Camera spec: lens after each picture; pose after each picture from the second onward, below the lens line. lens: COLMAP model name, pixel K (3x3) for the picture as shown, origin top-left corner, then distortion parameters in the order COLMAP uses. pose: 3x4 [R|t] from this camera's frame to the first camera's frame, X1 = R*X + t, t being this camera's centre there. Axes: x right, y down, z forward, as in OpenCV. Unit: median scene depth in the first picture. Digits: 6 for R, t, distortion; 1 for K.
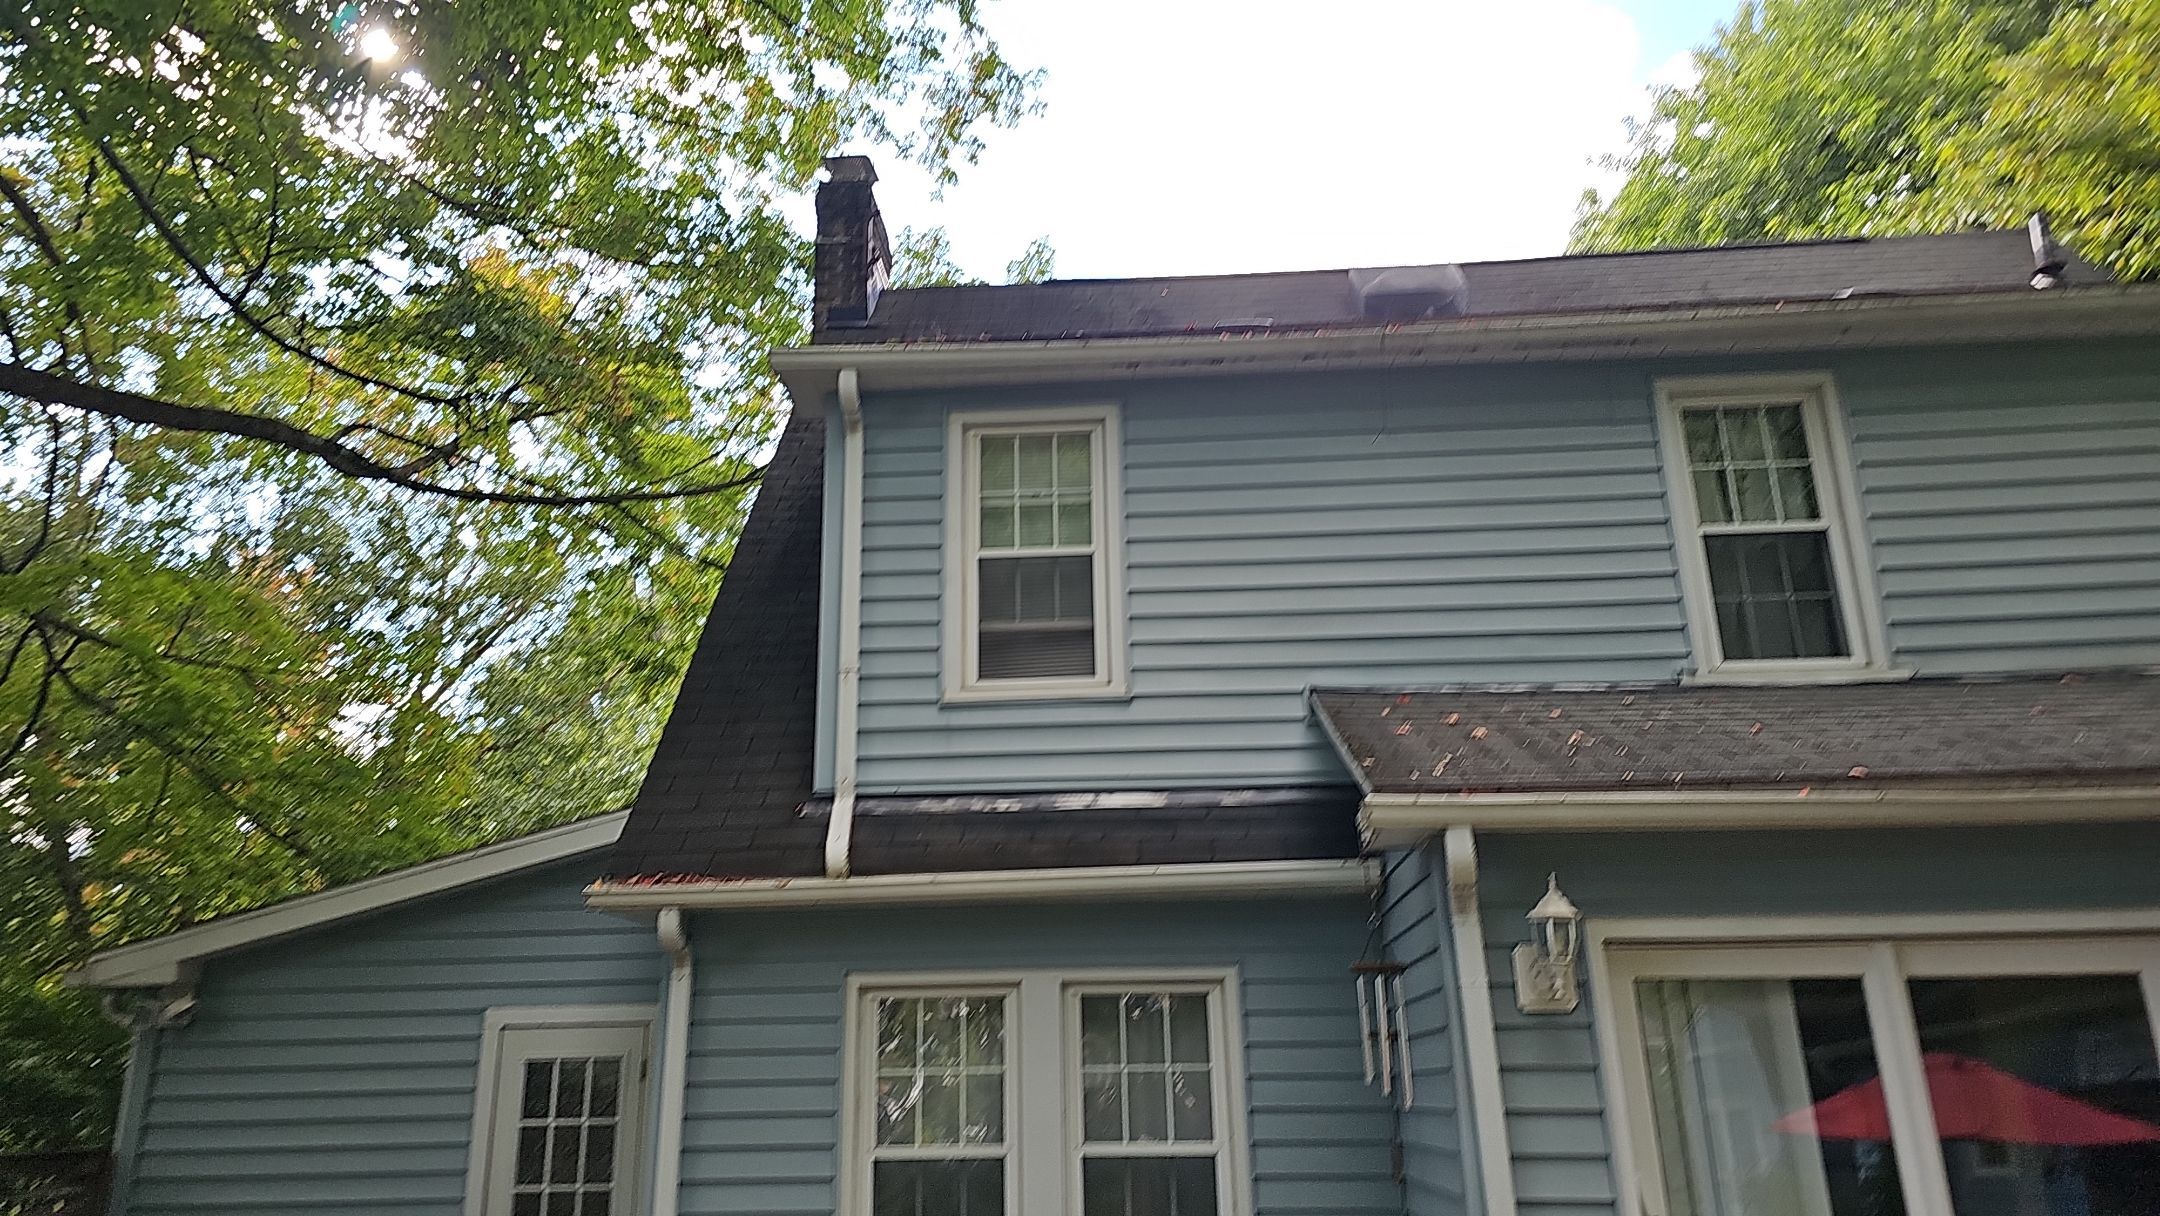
lens RADIAL K [[1401.6, 0, 1043.4], [0, 1401.6, 610.3], [0, 0, 1]] dist [0.042569, -0.002653]
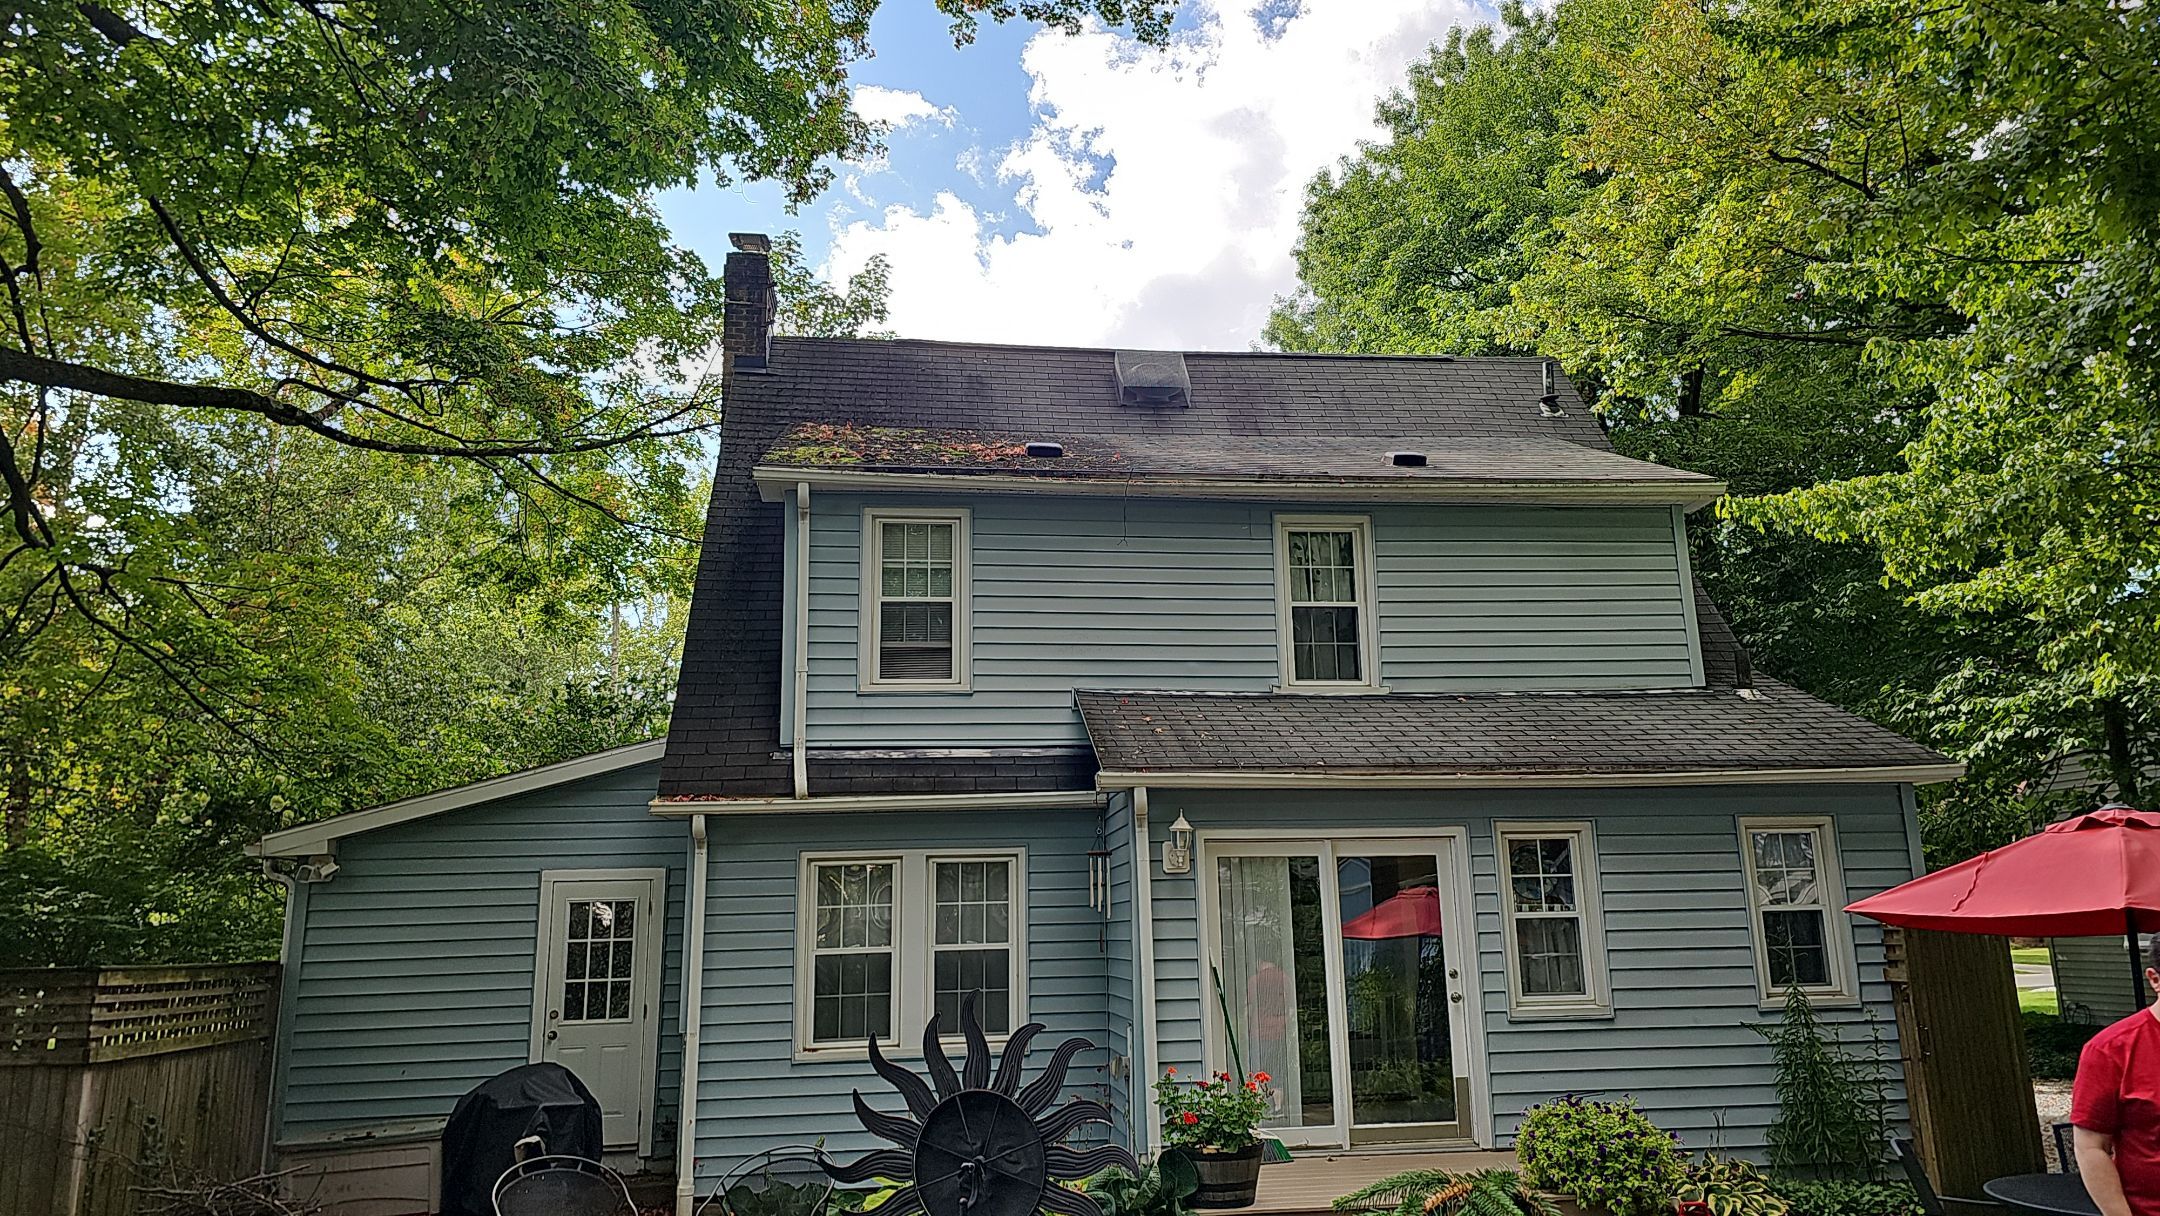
lens RADIAL K [[1417.3, 0, 1087.2], [0, 1417.3, 574.4], [0, 0, 1]] dist [0.040685, -0.003475]
pose [[0.979733, 0.037191, 0.196825, -0.146947], [-0.053349, 0.995569, 0.077436, -0.224915], [-0.193073, -0.086367, 0.977376, -0.714085]]
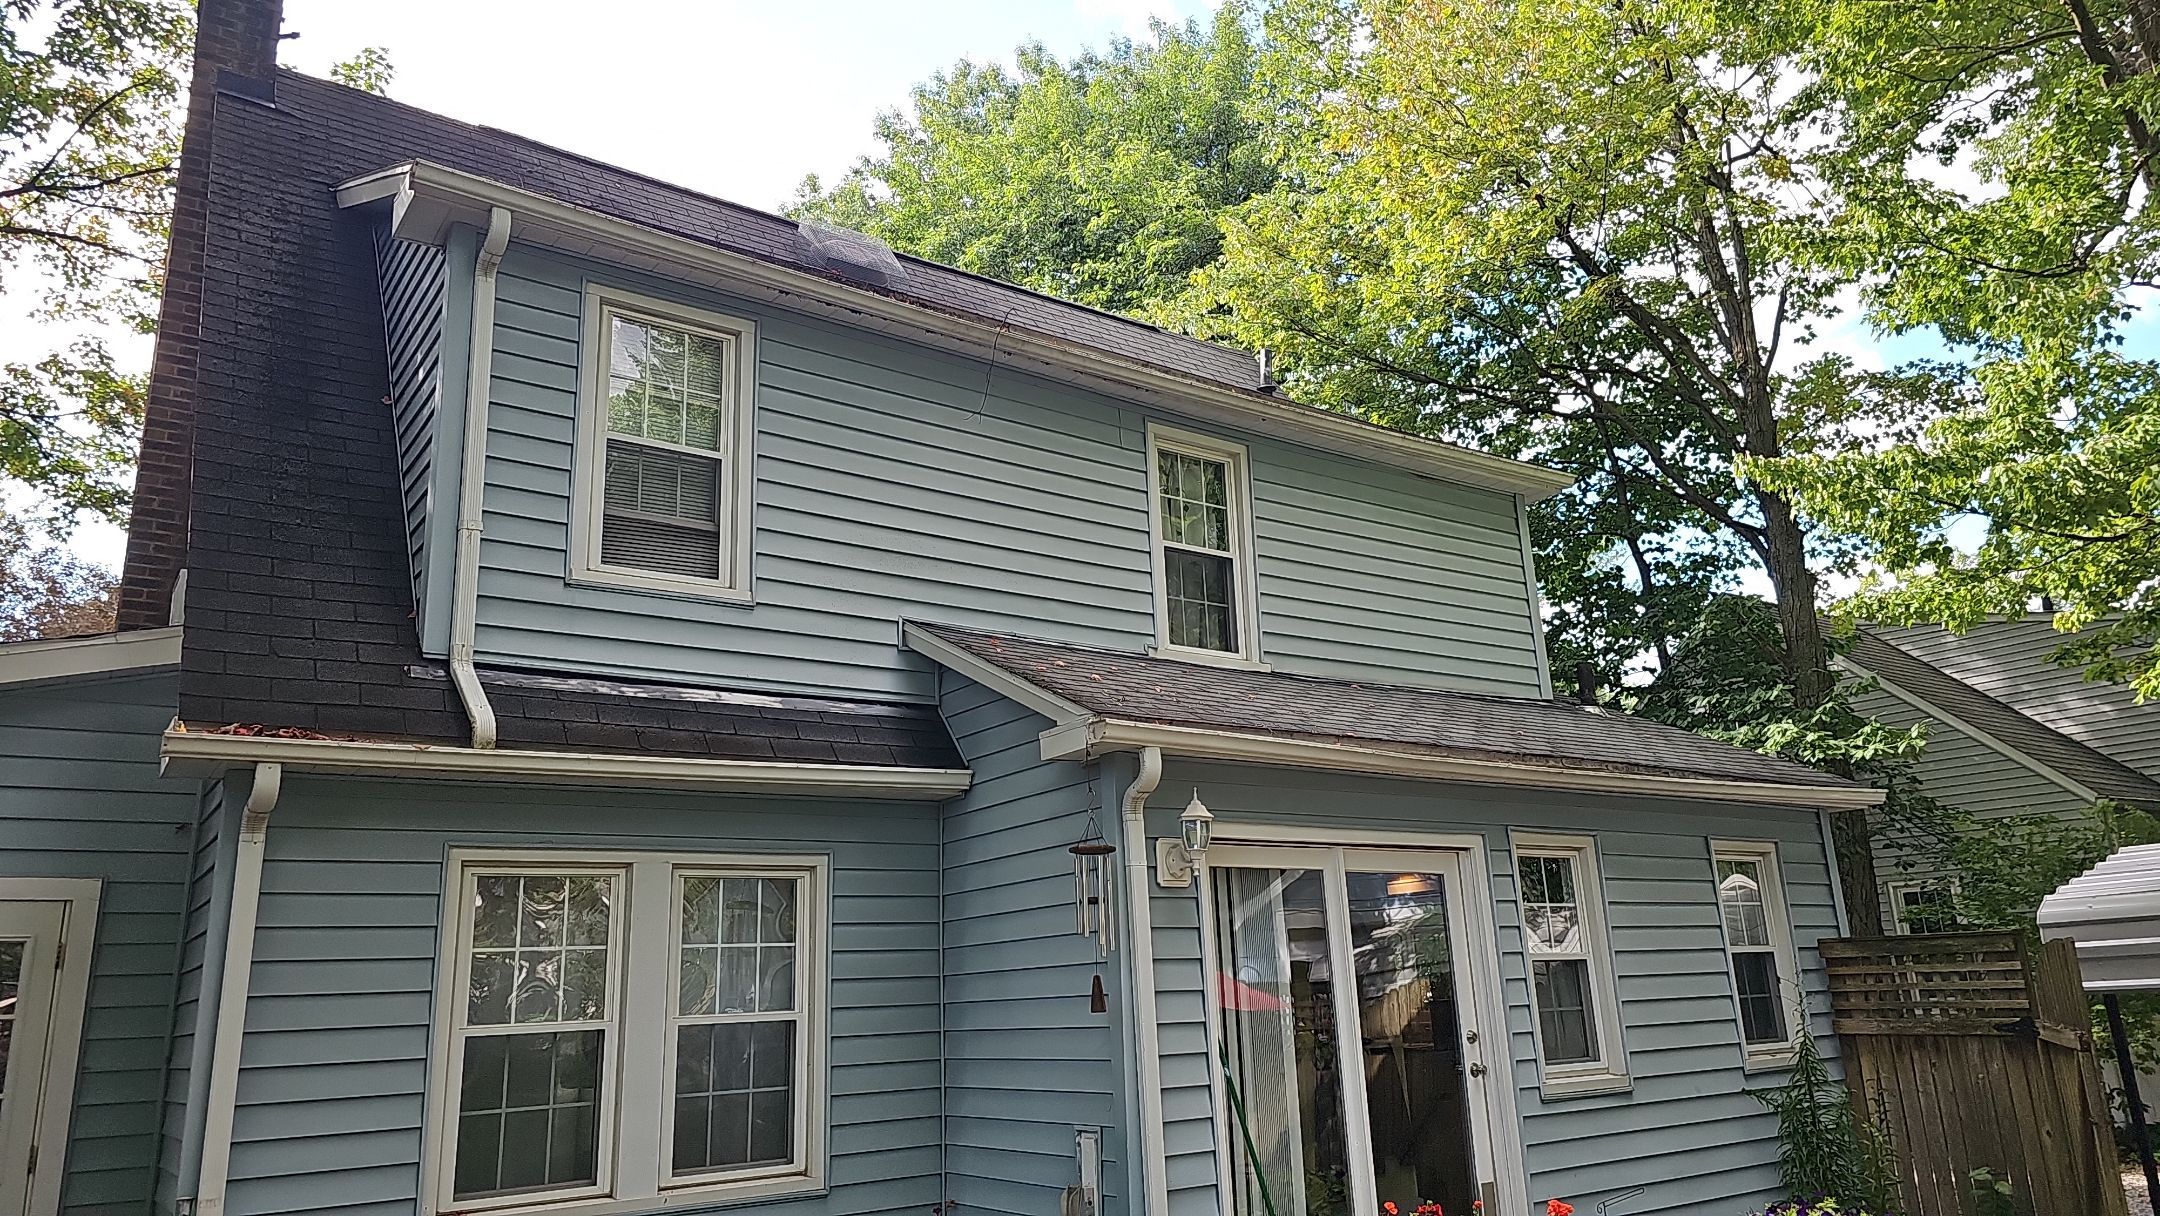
lens RADIAL K [[1425.4, 0, 1066.7], [0, 1425.4, 601.9], [0, 0, 1]] dist [0.040211, -0.003743]
pose [[0.773257, 0.150648, 0.615938, -0.425464], [-0.175332, 0.984293, -0.020627, 0.041817], [-0.609371, -0.092044, 0.787525, 0.005405]]
